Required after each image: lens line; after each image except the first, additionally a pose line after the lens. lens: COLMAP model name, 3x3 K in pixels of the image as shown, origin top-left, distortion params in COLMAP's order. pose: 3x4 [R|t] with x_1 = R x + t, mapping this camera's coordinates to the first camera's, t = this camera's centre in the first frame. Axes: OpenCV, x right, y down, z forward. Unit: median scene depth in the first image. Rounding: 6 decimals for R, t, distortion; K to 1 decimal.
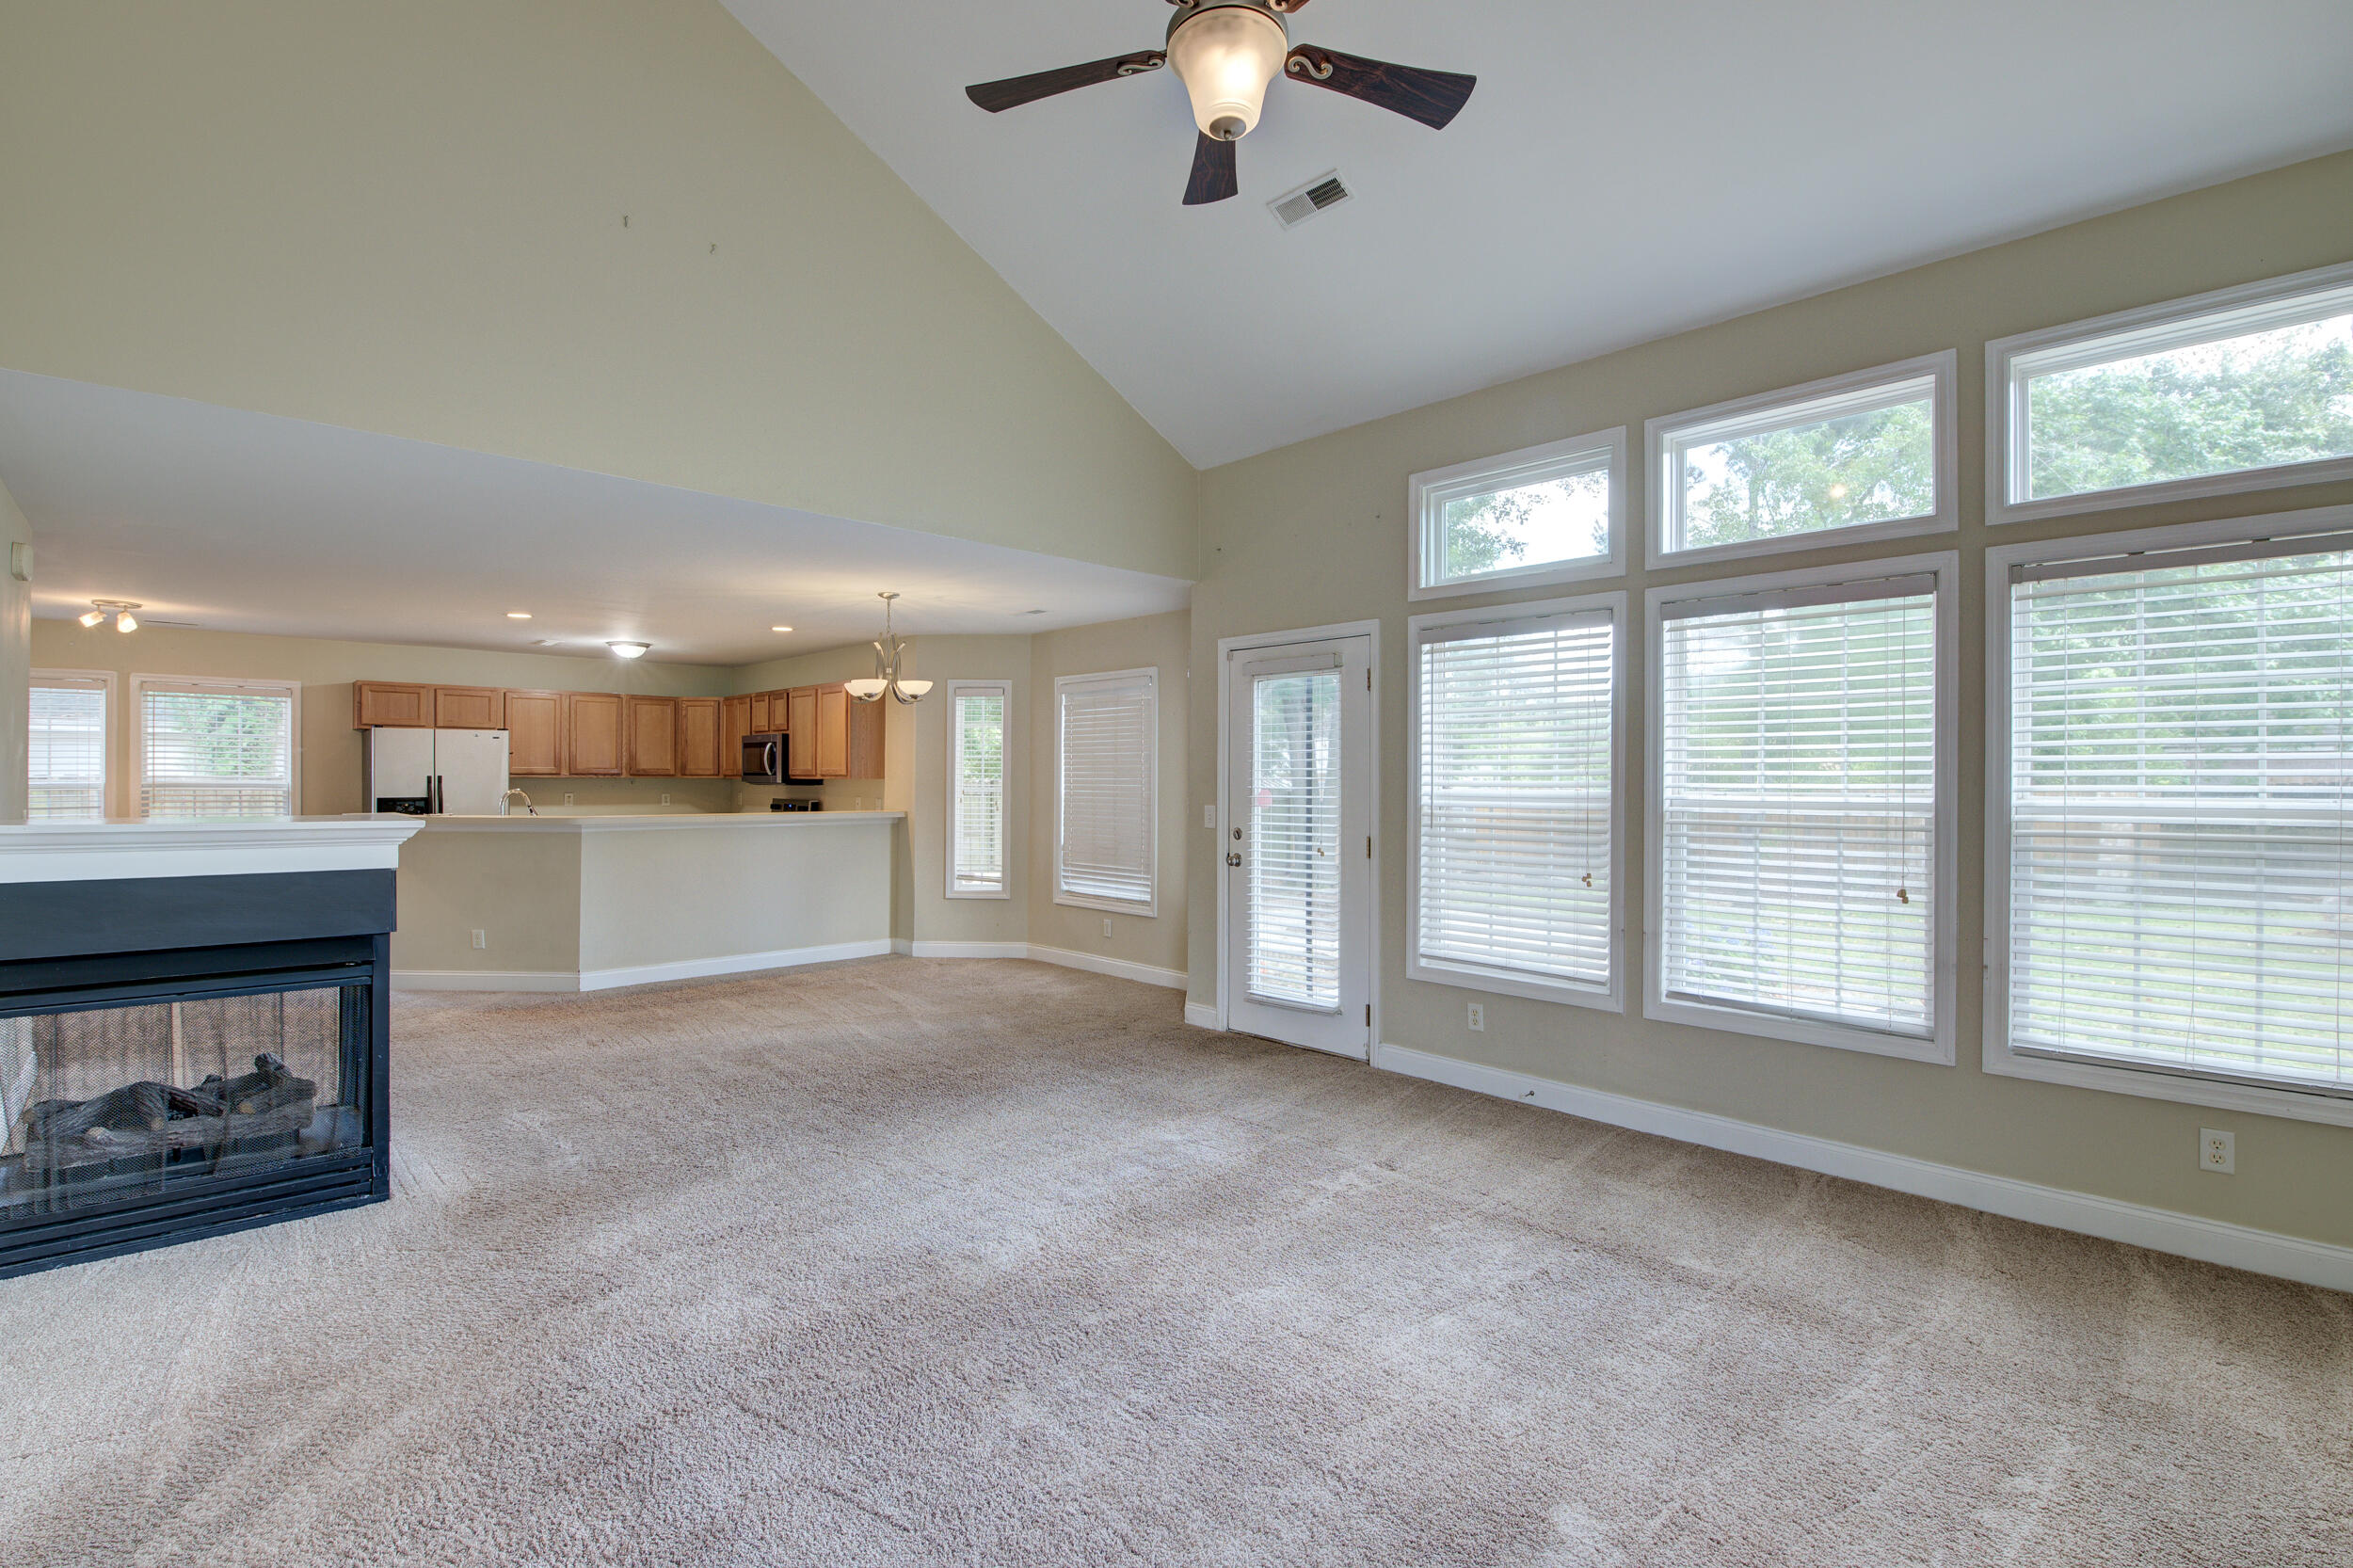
lens RADIAL K [[1034.1, 0, 1177.4], [0, 1034.1, 774.6], [0, 0, 1]] dist [-0.010935, -0.002903]
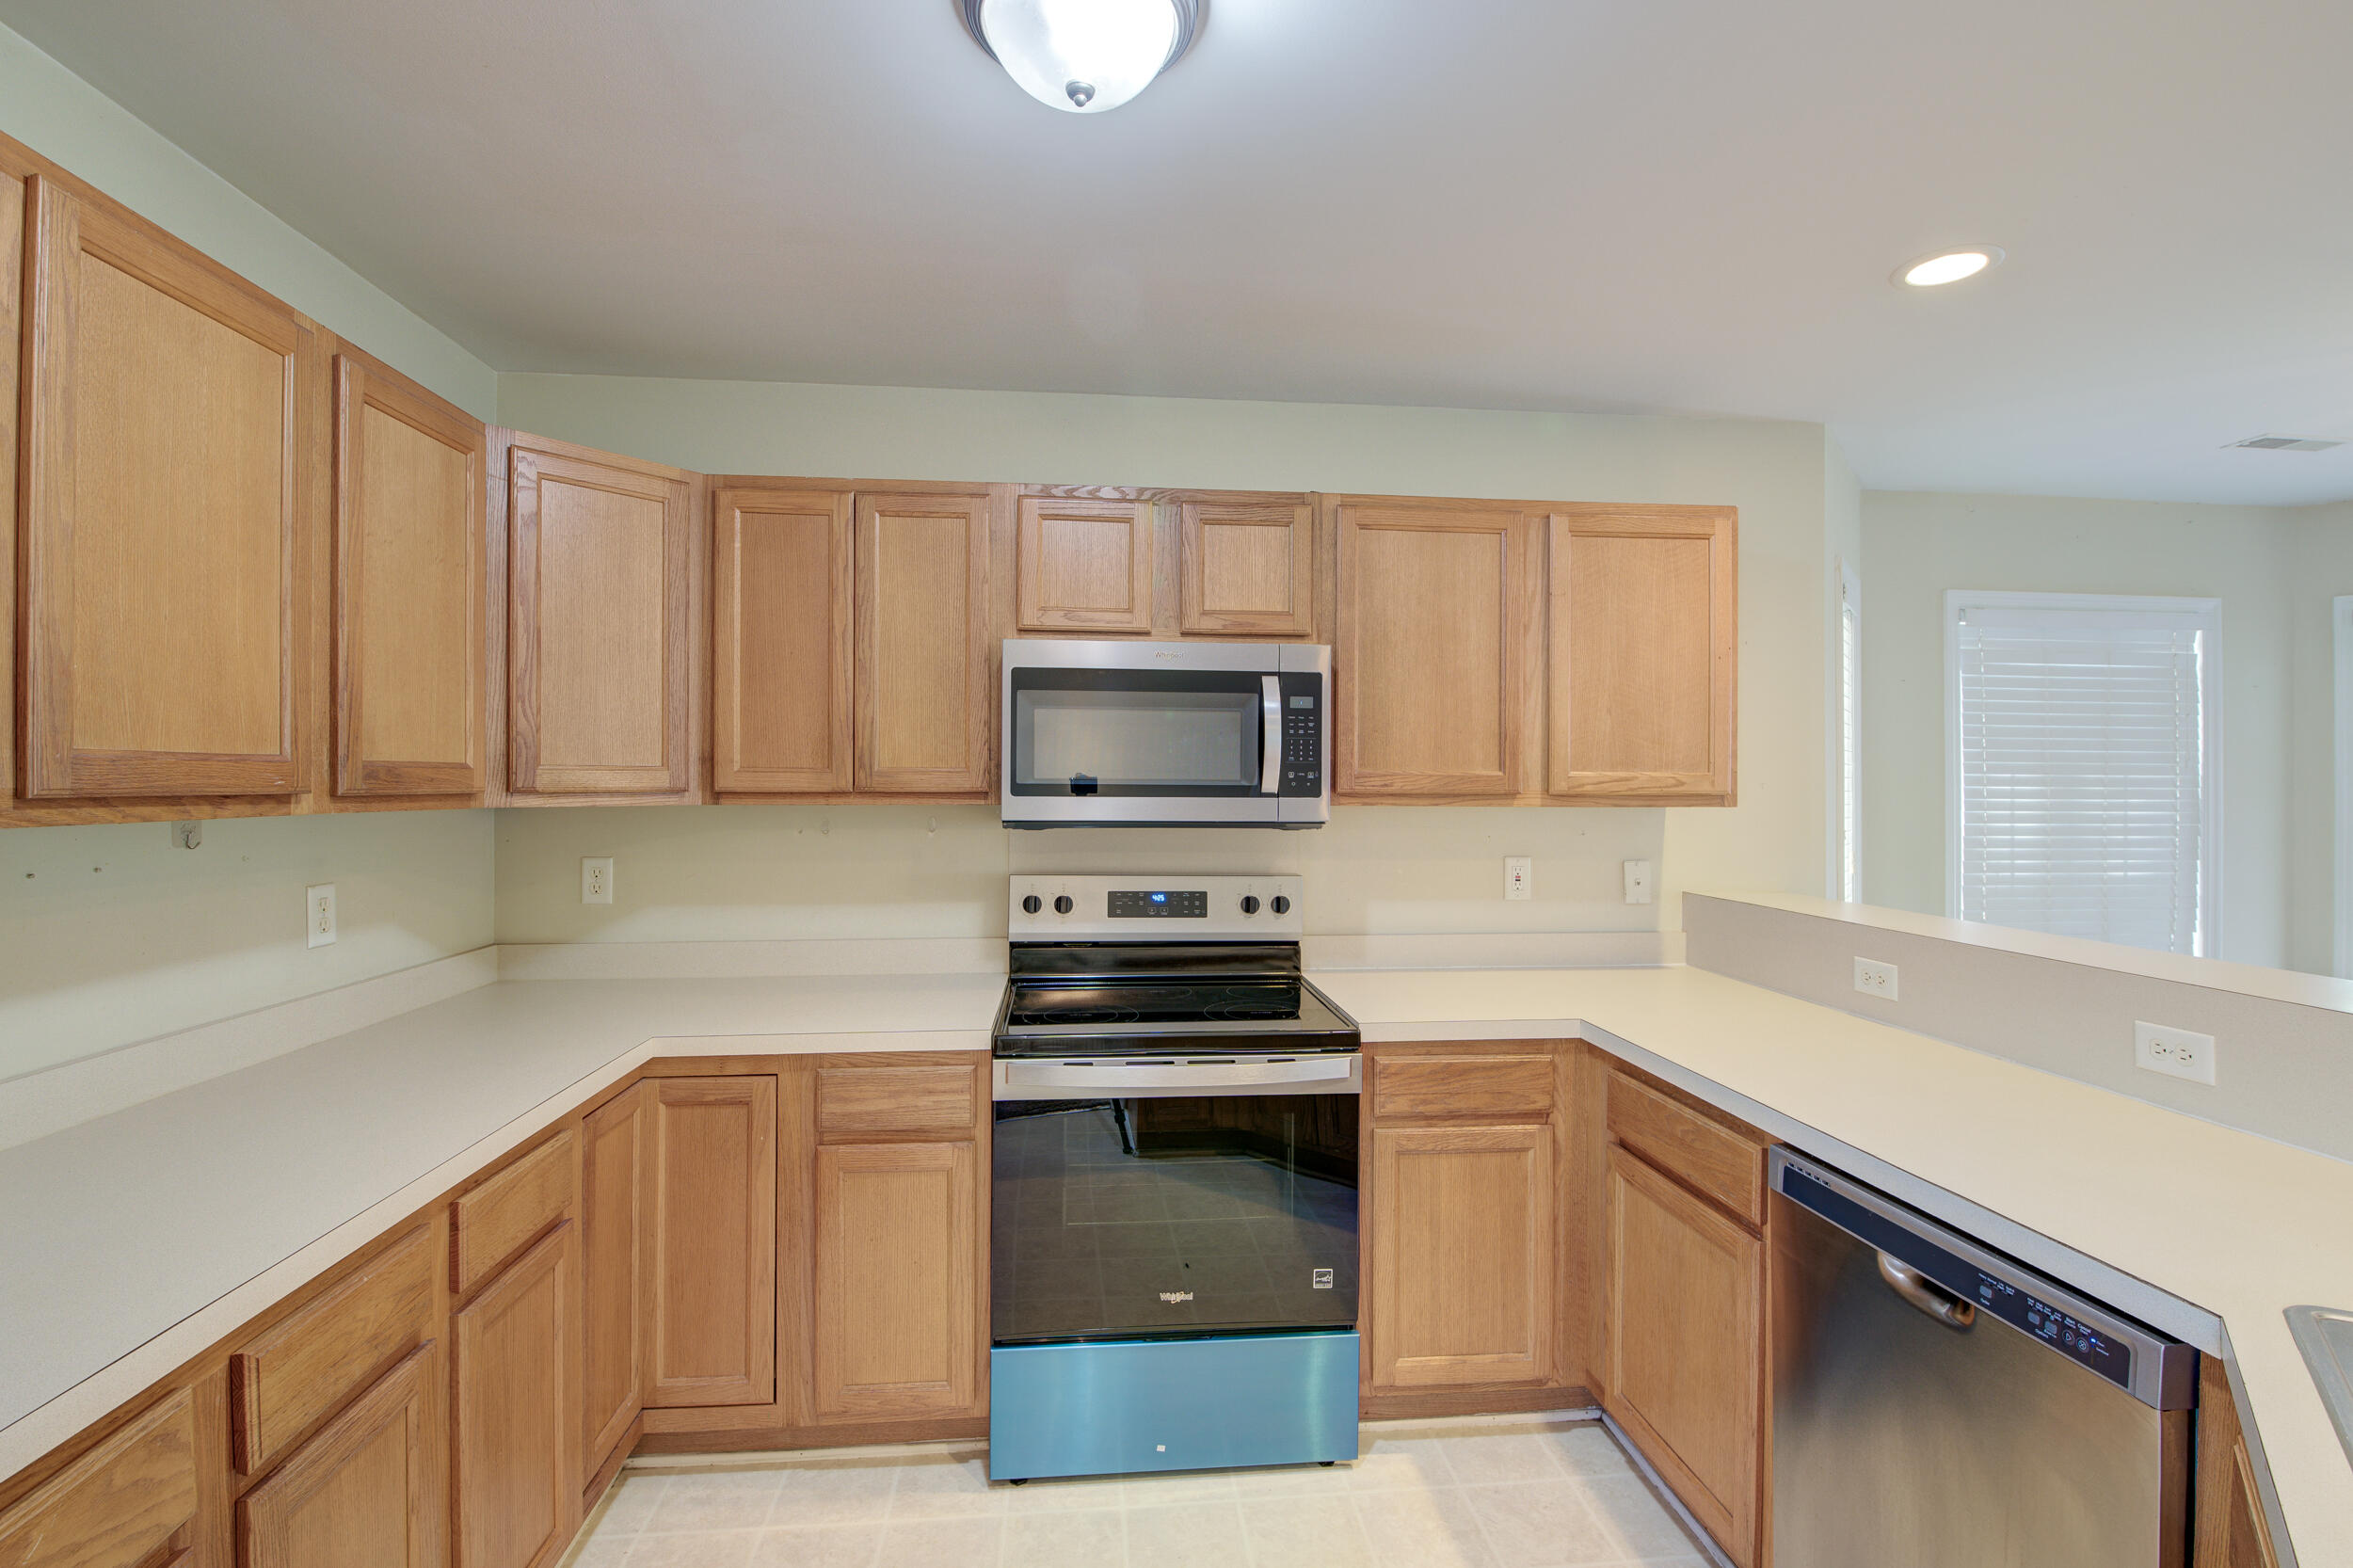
lens RADIAL K [[1034.1, 0, 1197.2], [0, 1034.1, 778.9], [0, 0, 1]] dist [-0.010935, -0.002903]
pose [[0.630043, 0.001306, 0.776559, -1.160652], [-0.004427, 0.999988, 0.001910, -0.007867], [-0.776548, -0.004641, 0.630041, 1.581298]]
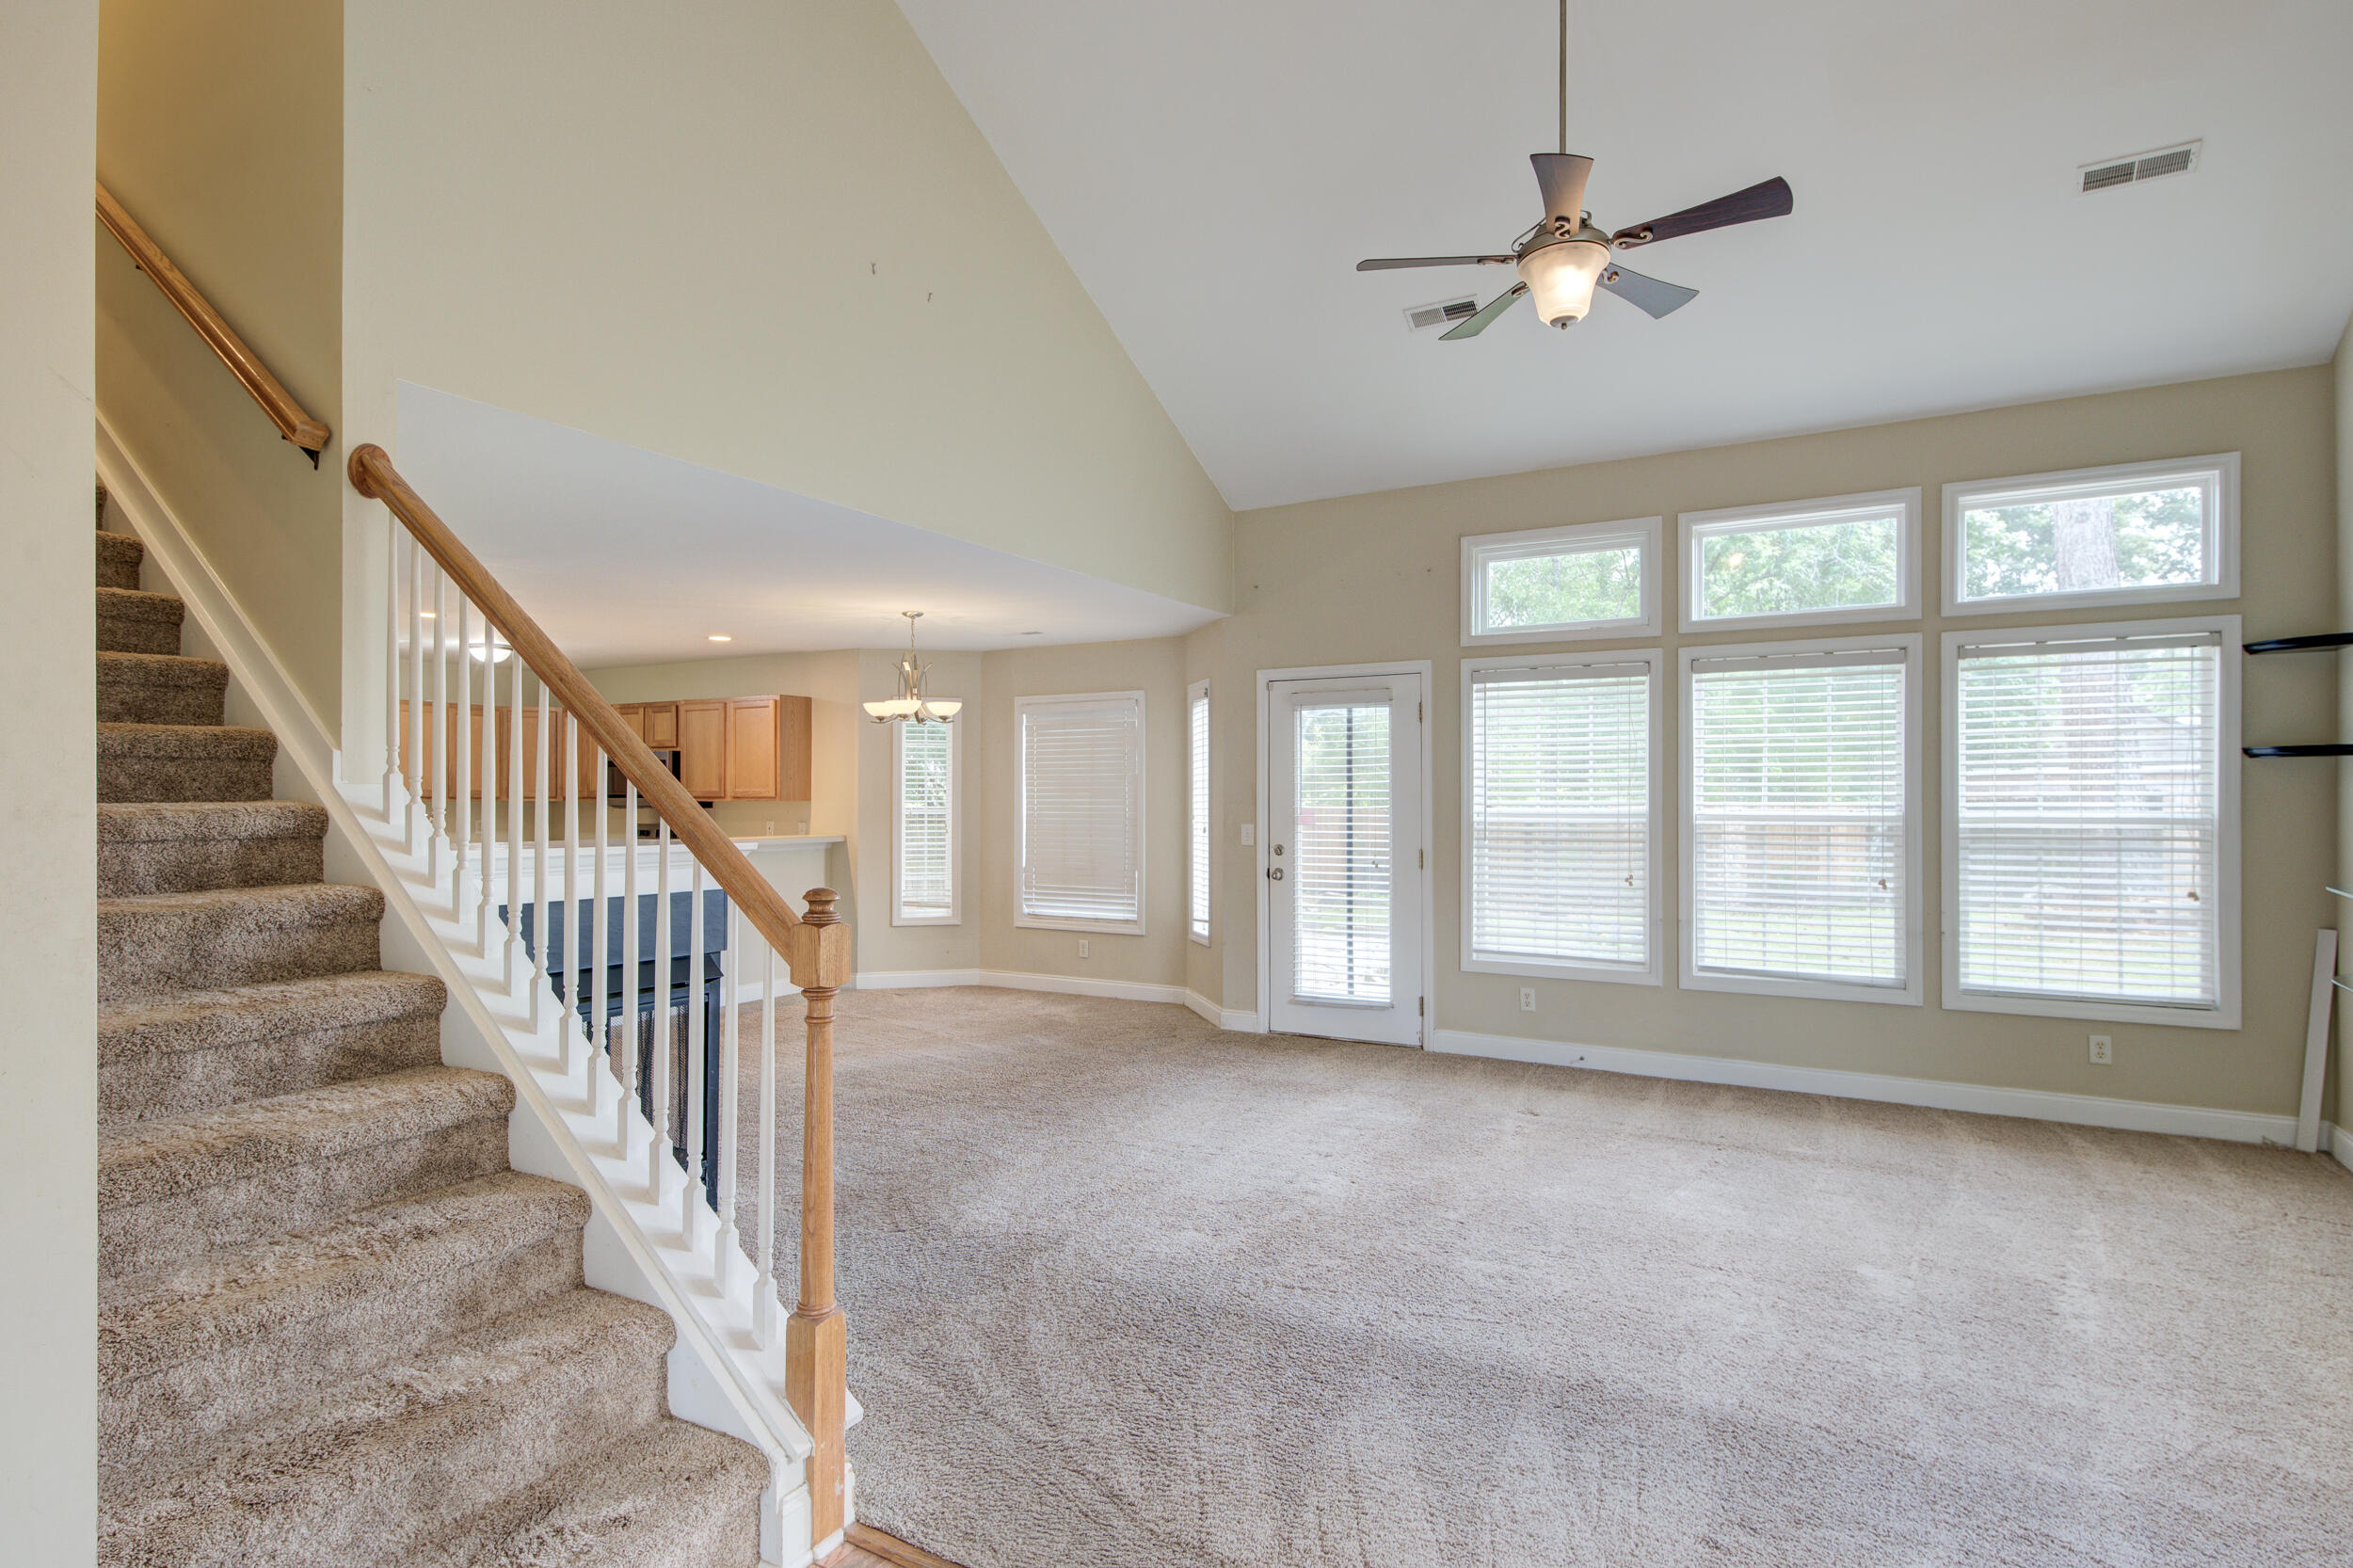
lens RADIAL K [[1172.9, 0, 1173.7], [0, 1172.9, 788.1], [0, 0, 1]] dist [0.026347, -0.000036]
pose [[0.962765, -0.001552, 0.270337, -0.447631], [0.002673, 0.999989, -0.003780, -0.004221], [-0.270328, 0.004362, 0.962758, -0.185713]]
